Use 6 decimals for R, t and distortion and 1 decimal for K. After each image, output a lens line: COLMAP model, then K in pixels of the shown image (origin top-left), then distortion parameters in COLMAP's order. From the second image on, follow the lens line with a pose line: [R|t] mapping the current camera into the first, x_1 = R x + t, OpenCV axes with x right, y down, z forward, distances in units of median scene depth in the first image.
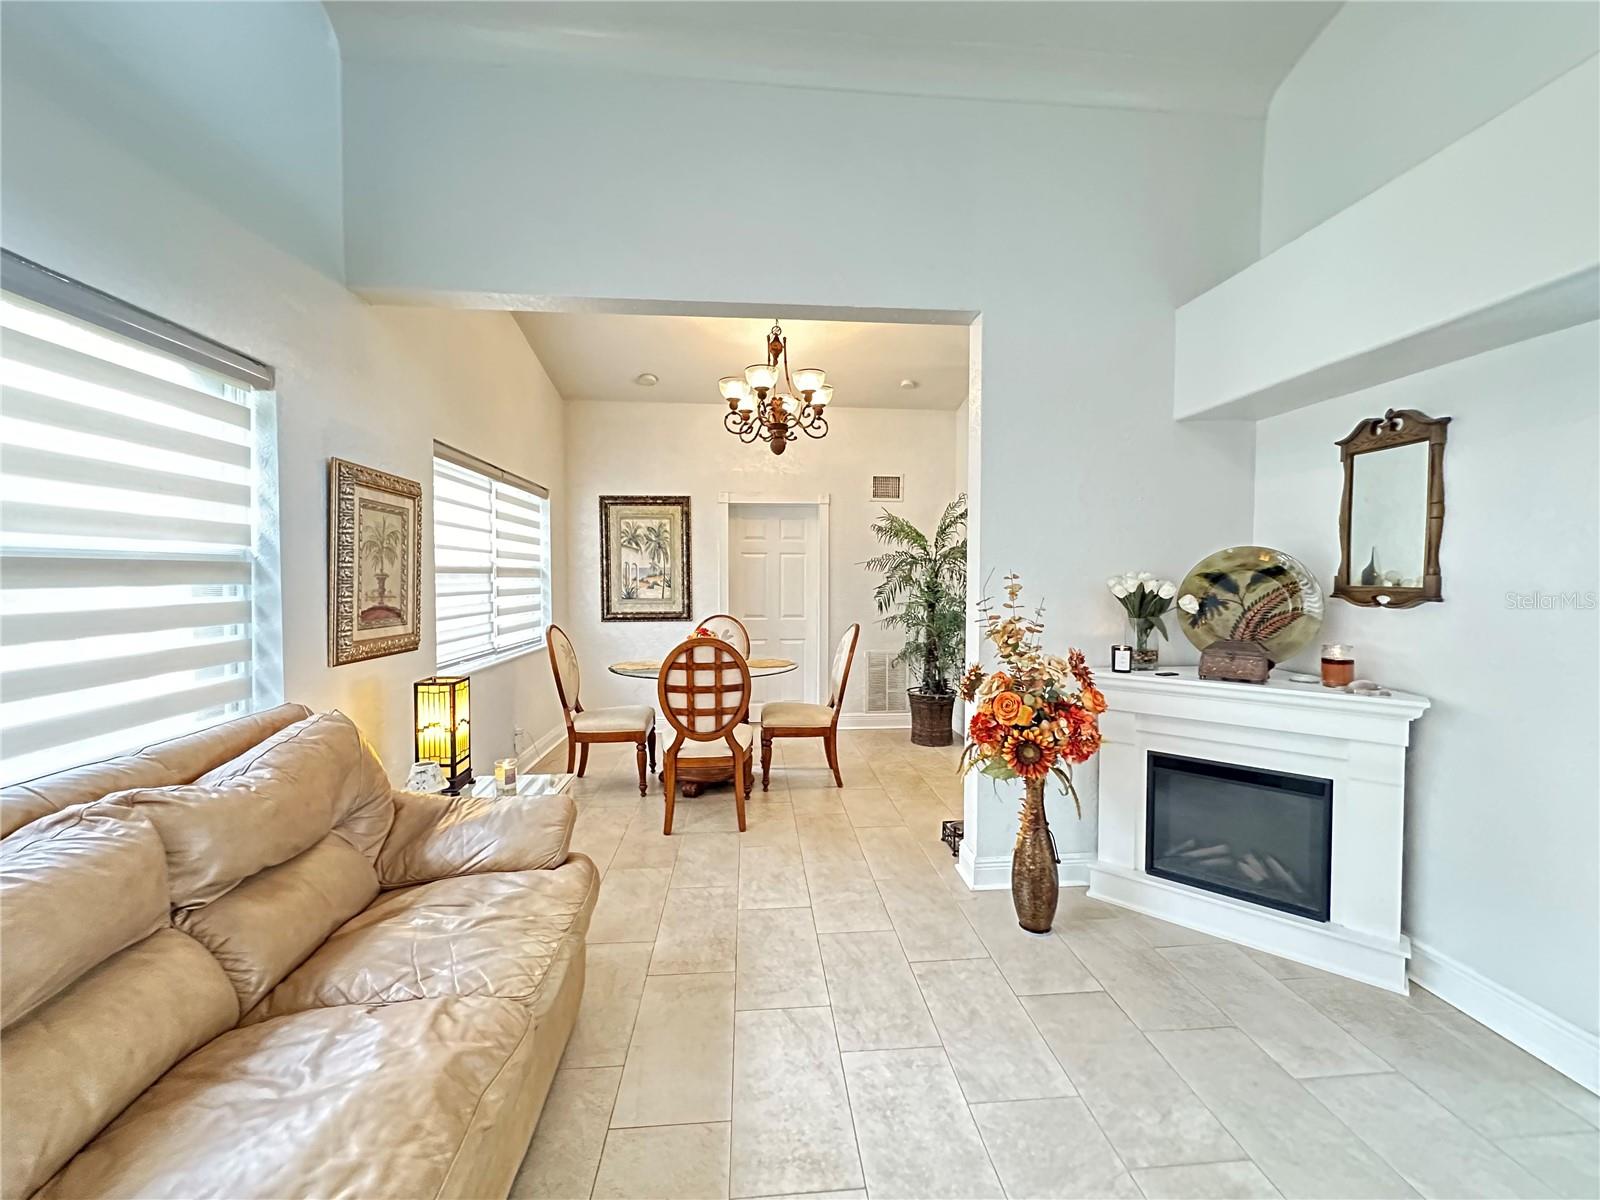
lens RADIAL K [[639.6, 0, 801.3], [0, 639.6, 597.6], [0, 0, 1]] dist [-0.003700, 0.000477]
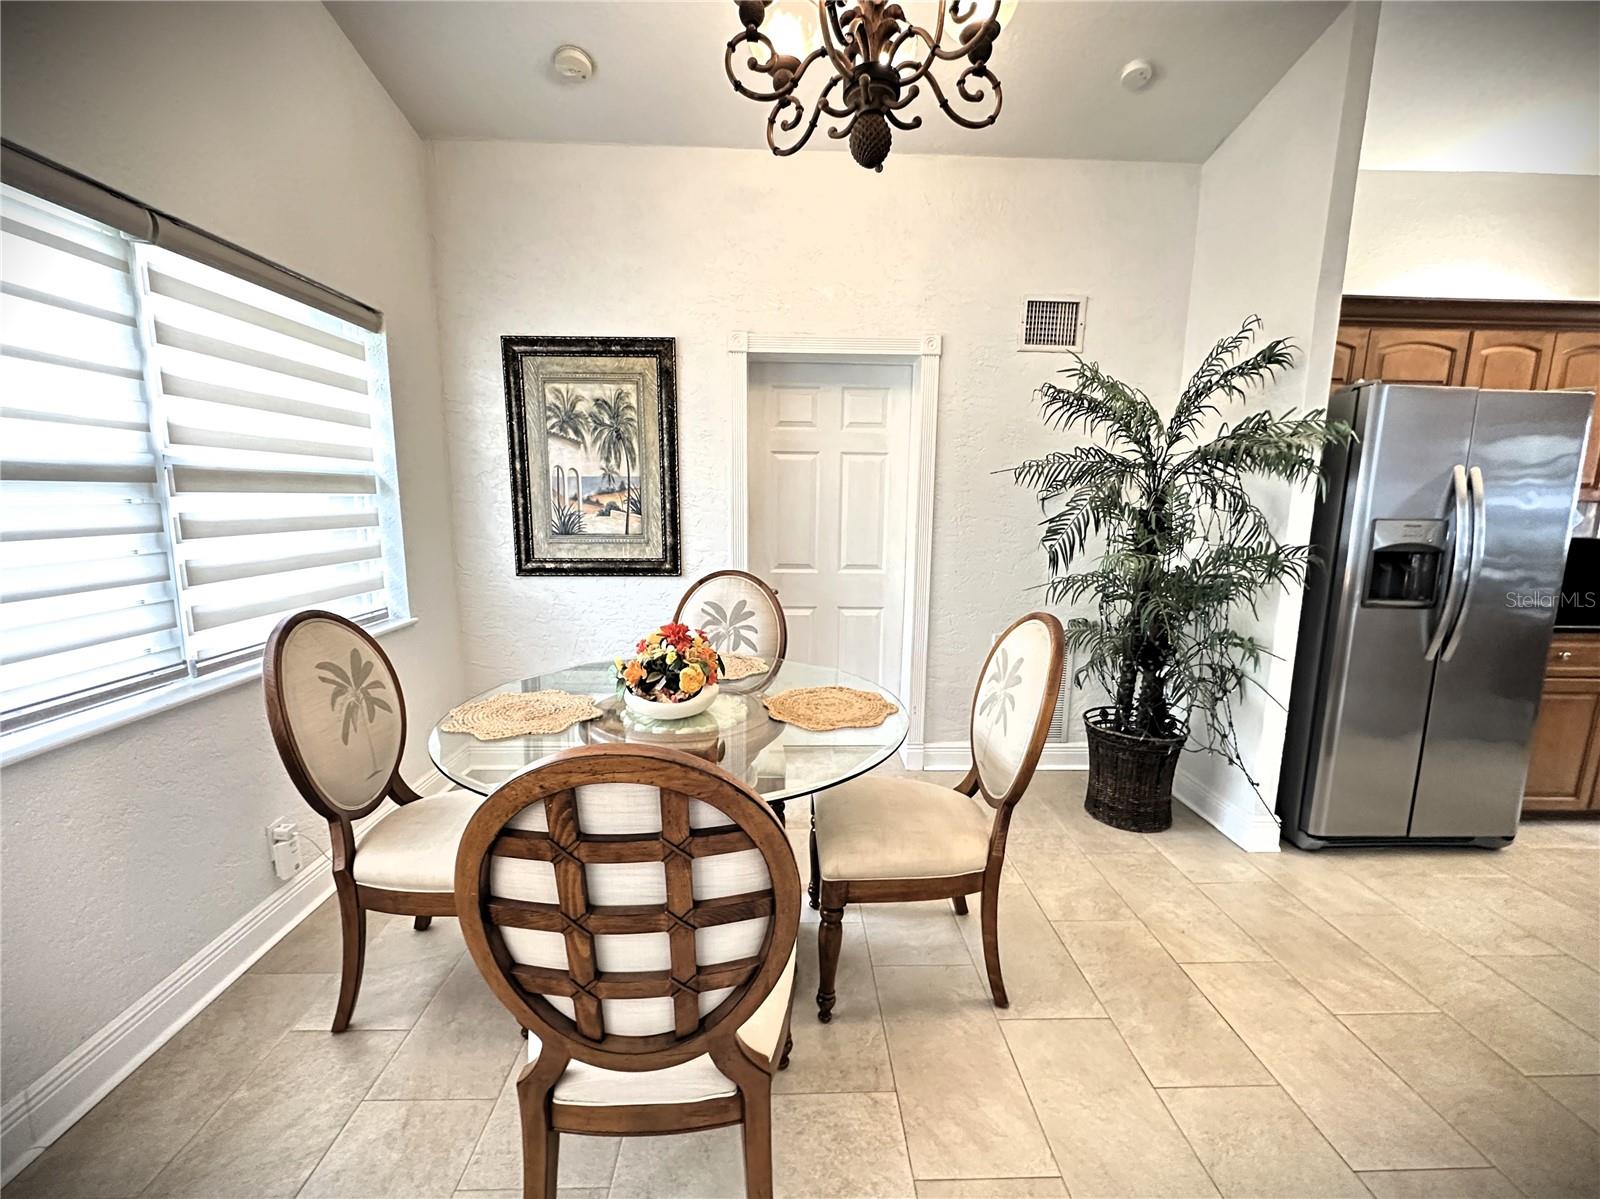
lens RADIAL K [[639.6, 0, 794.9], [0, 639.6, 593.3], [0, 0, 1]] dist [-0.003700, 0.000477]
pose [[0.998301, 0.018821, -0.055140, -0.043141], [-0.012018, 0.992554, 0.121211, -0.016589], [0.057010, -0.120343, 0.991094, 0.467954]]
